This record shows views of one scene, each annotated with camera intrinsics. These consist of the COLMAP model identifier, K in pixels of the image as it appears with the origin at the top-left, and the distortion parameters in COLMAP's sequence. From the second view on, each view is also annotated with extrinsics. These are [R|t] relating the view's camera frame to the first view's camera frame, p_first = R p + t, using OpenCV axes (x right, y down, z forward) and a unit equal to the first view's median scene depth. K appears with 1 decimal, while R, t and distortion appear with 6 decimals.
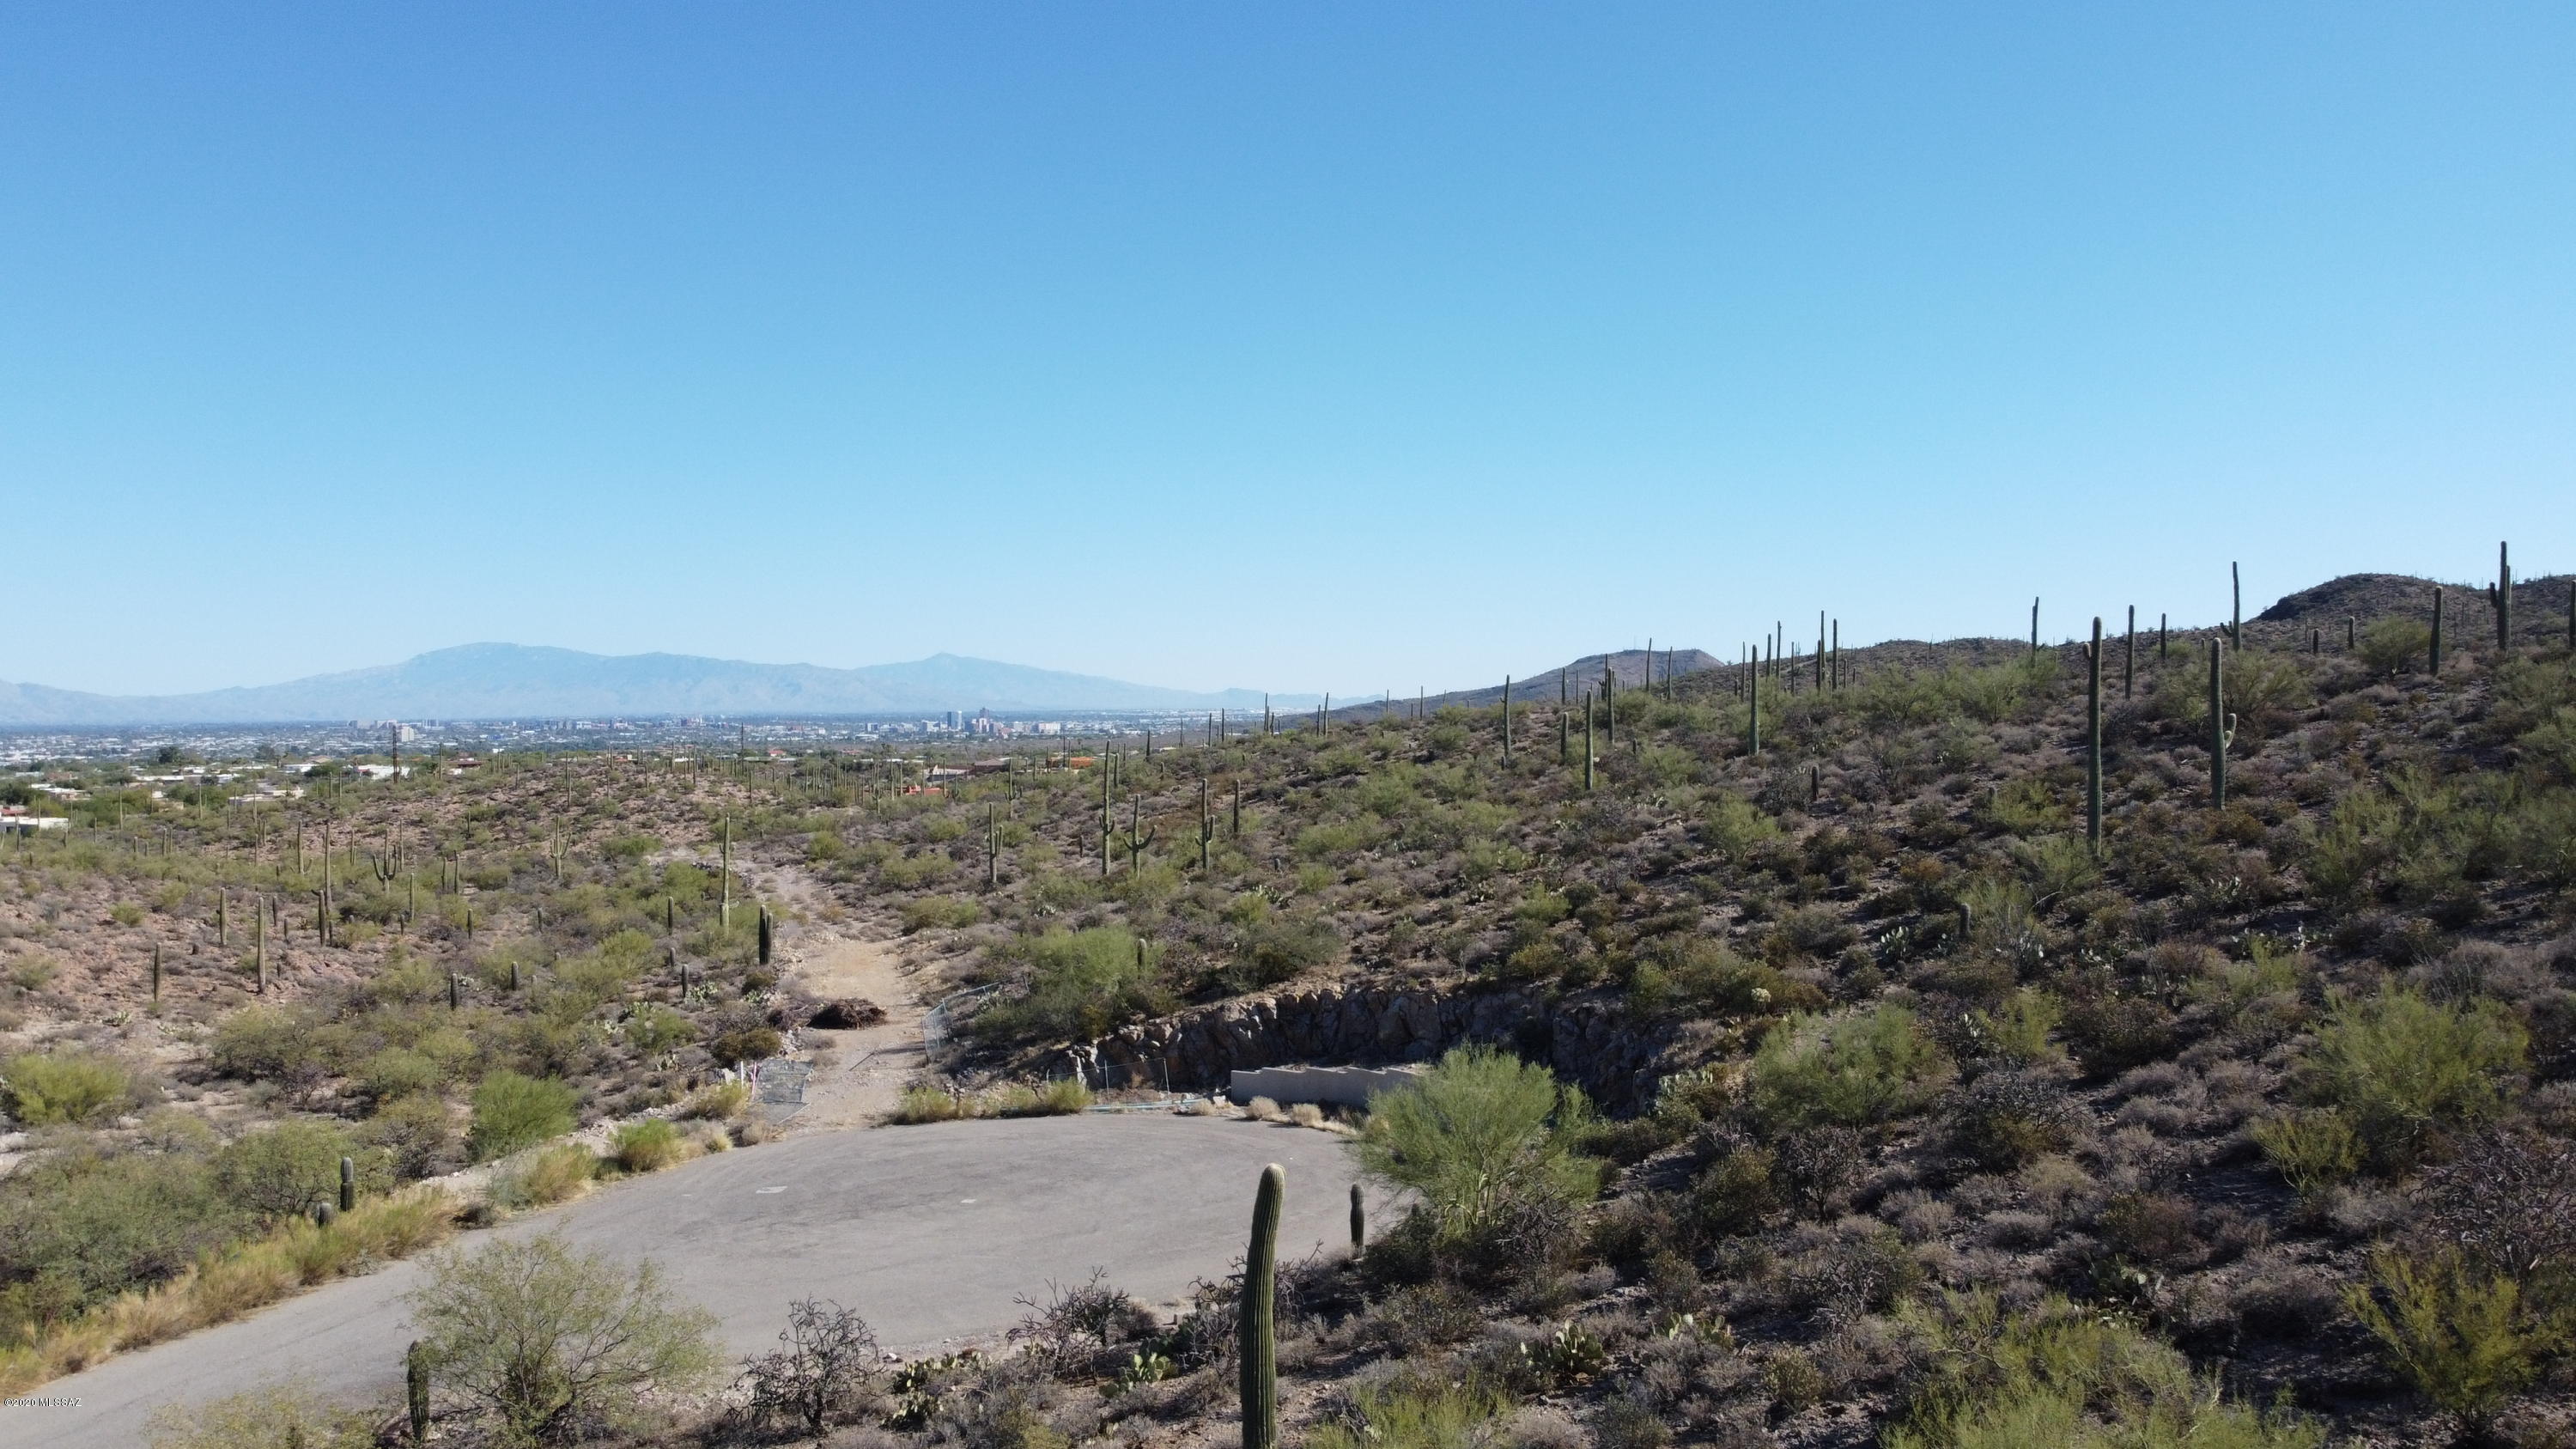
lens RADIAL K [[1935.8, 0, 1273.8], [0, 1935.8, 748.6], [0, 0, 1]] dist [-0.007514, -0.008688]
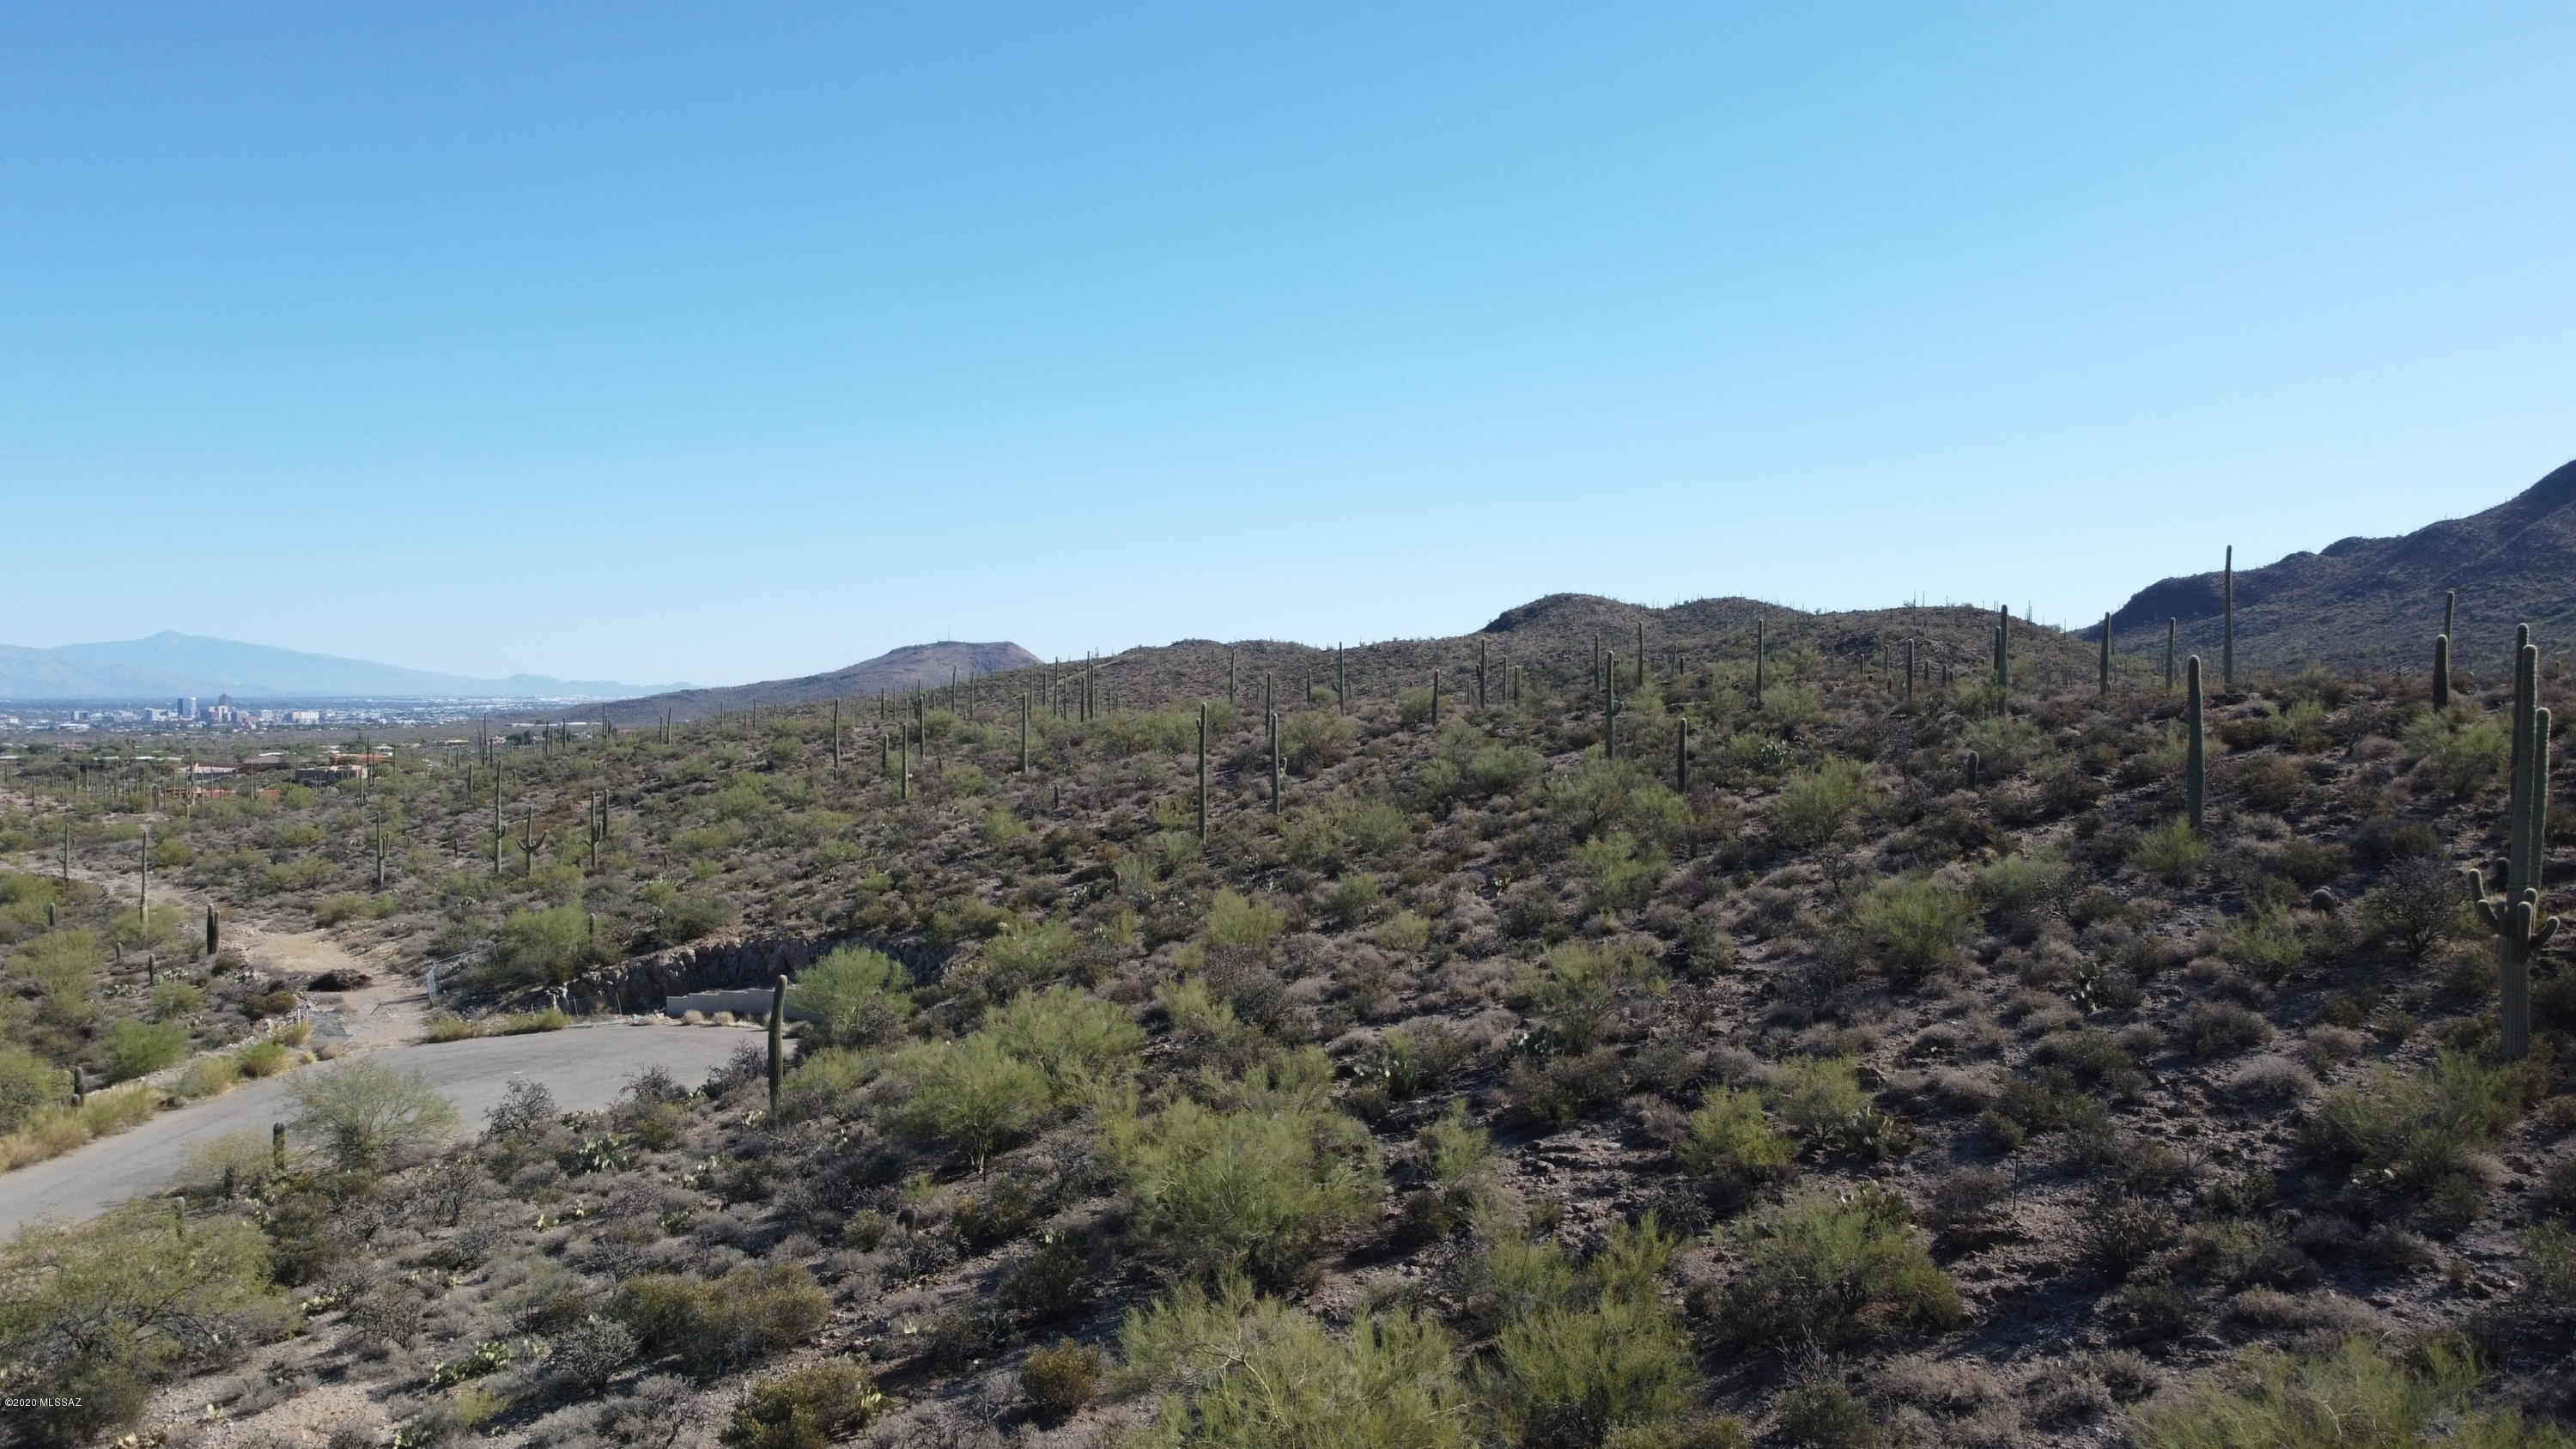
lens RADIAL K [[1934.7, 0, 1266.4], [0, 1934.7, 727.4], [0, 0, 1]] dist [0.002447, -0.005459]
pose [[0.940441, 0.000311, 0.339956, -0.081576], [0.001572, 0.999985, -0.005263, -0.029793], [-0.339953, 0.005484, 0.940427, -0.494824]]
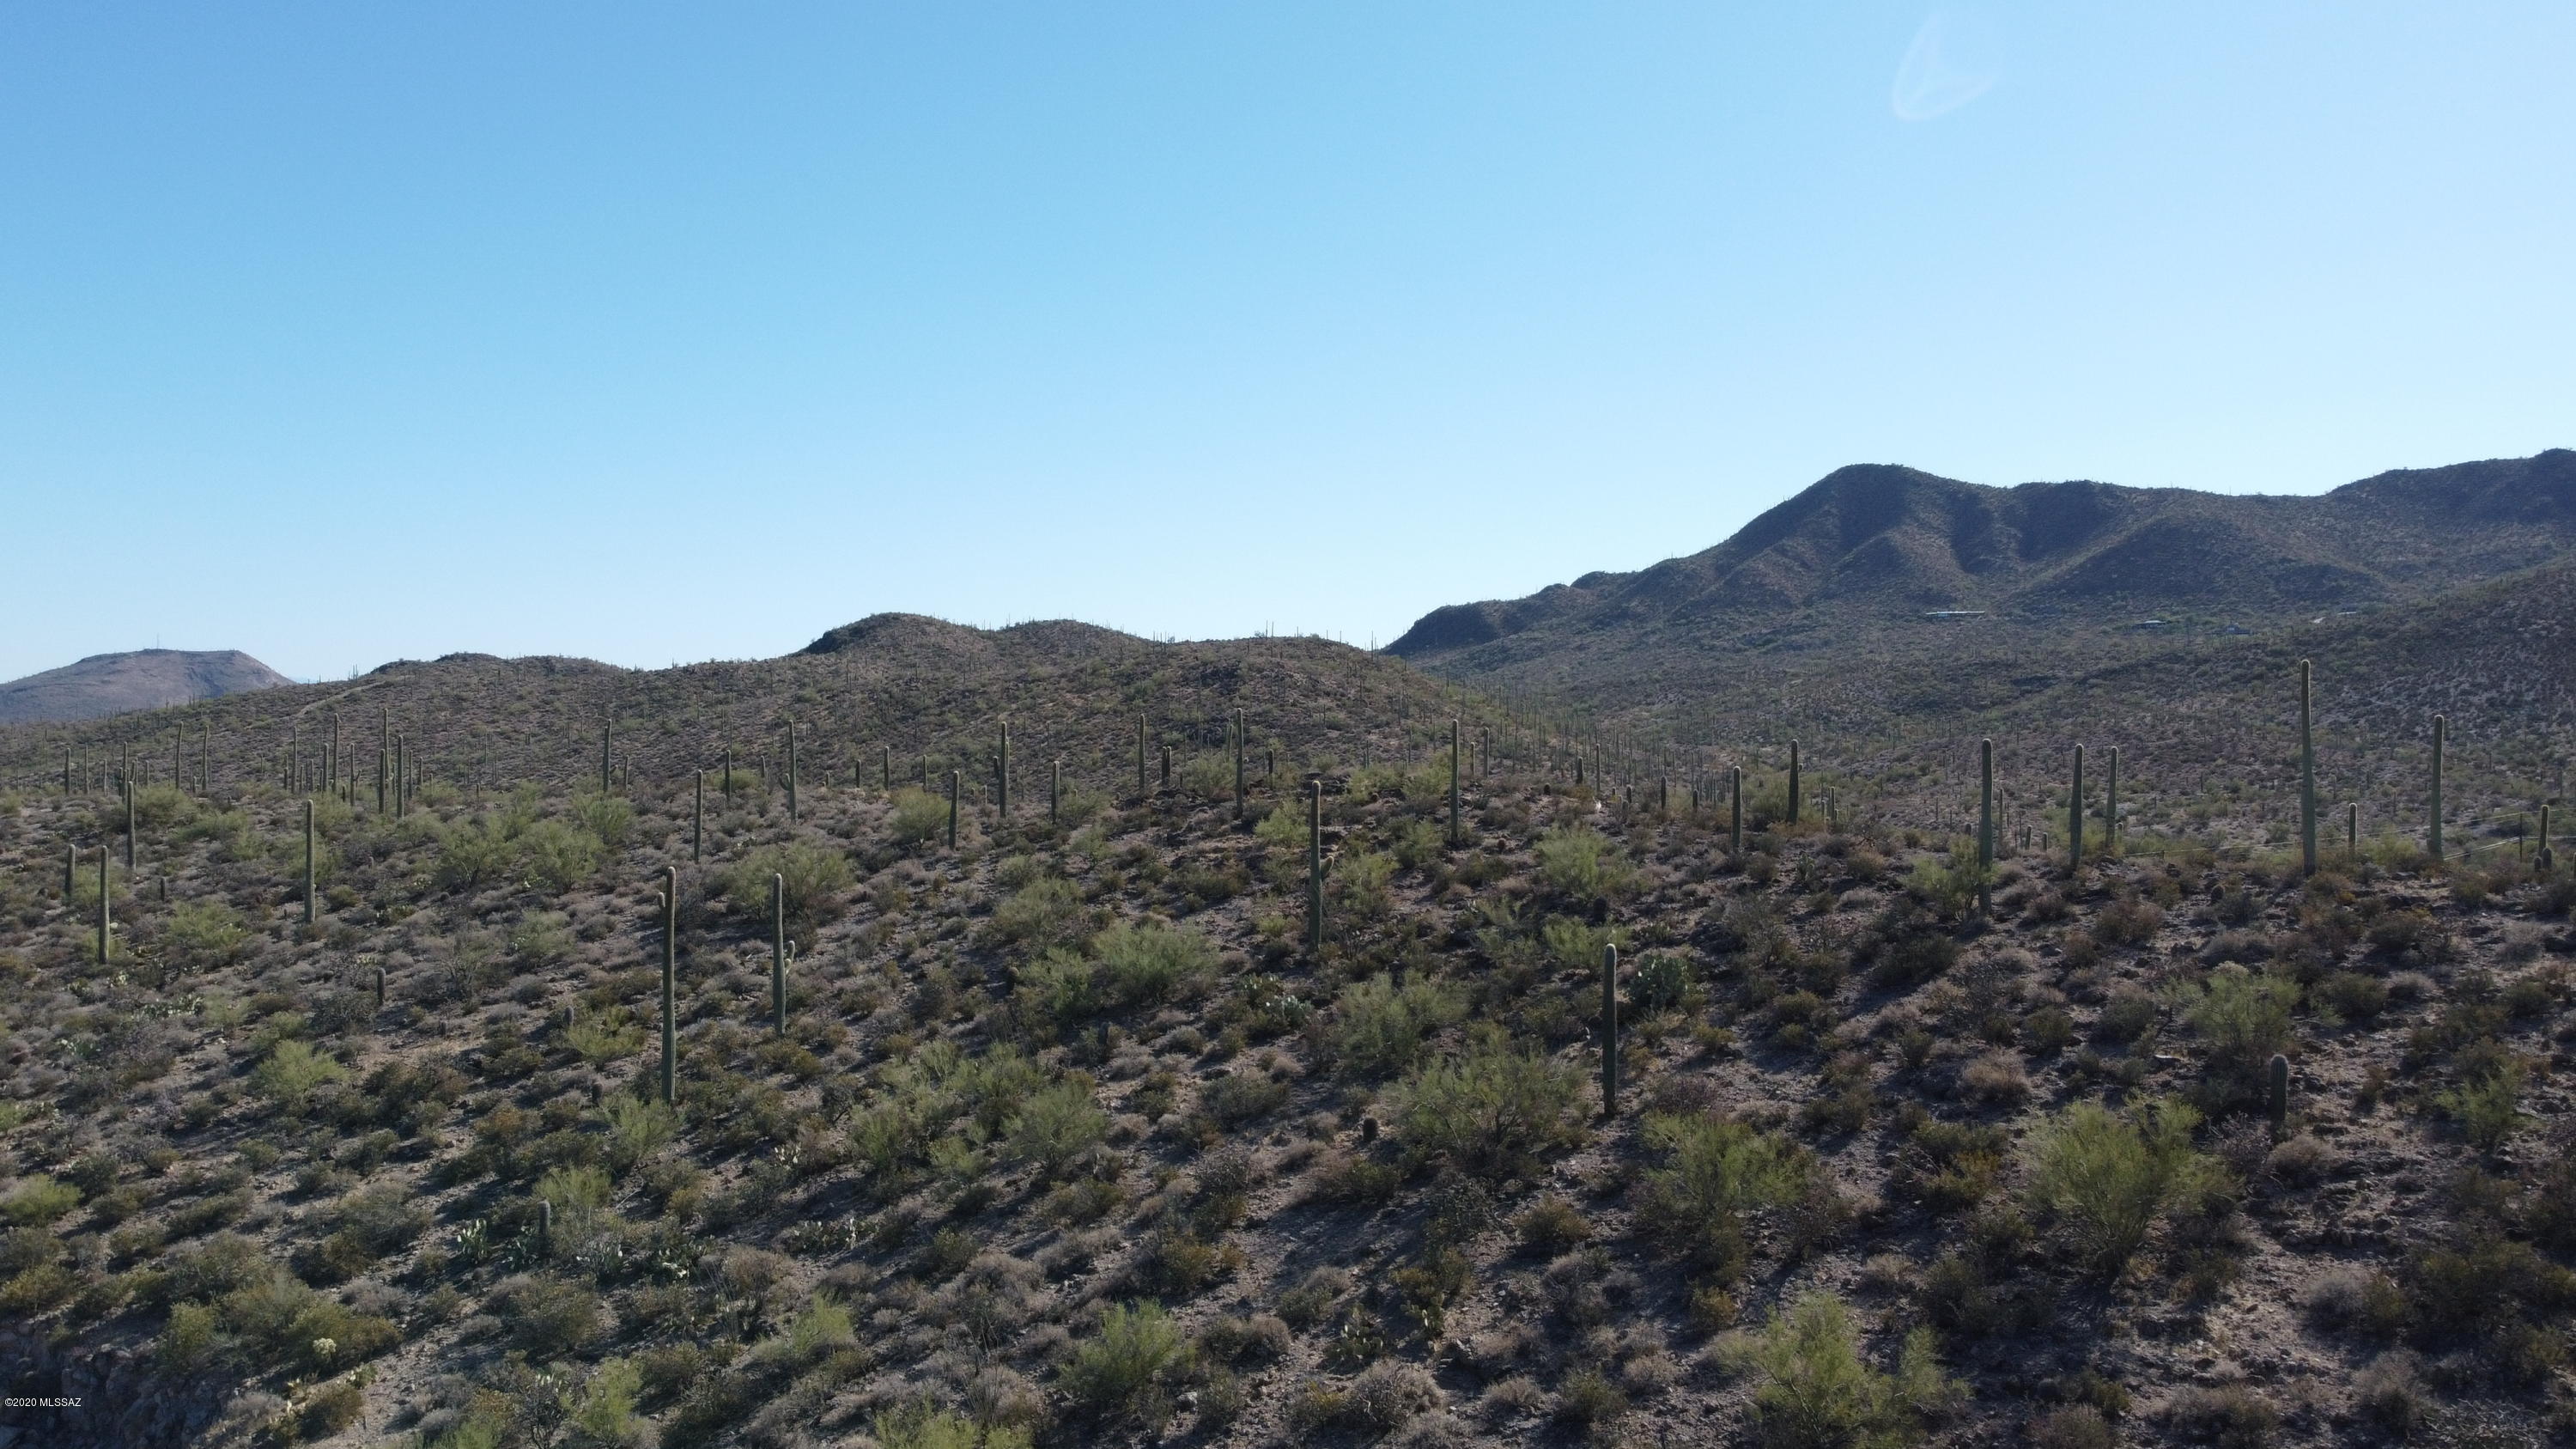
lens RADIAL K [[1937.7, 0, 1266.4], [0, 1937.7, 733.0], [0, 0, 1]] dist [-0.008907, 0.012103]
pose [[0.761864, -0.001908, 0.647735, -0.002579], [0.008969, 0.999931, -0.007603, -0.102194], [-0.647676, 0.011602, 0.761828, -0.001537]]
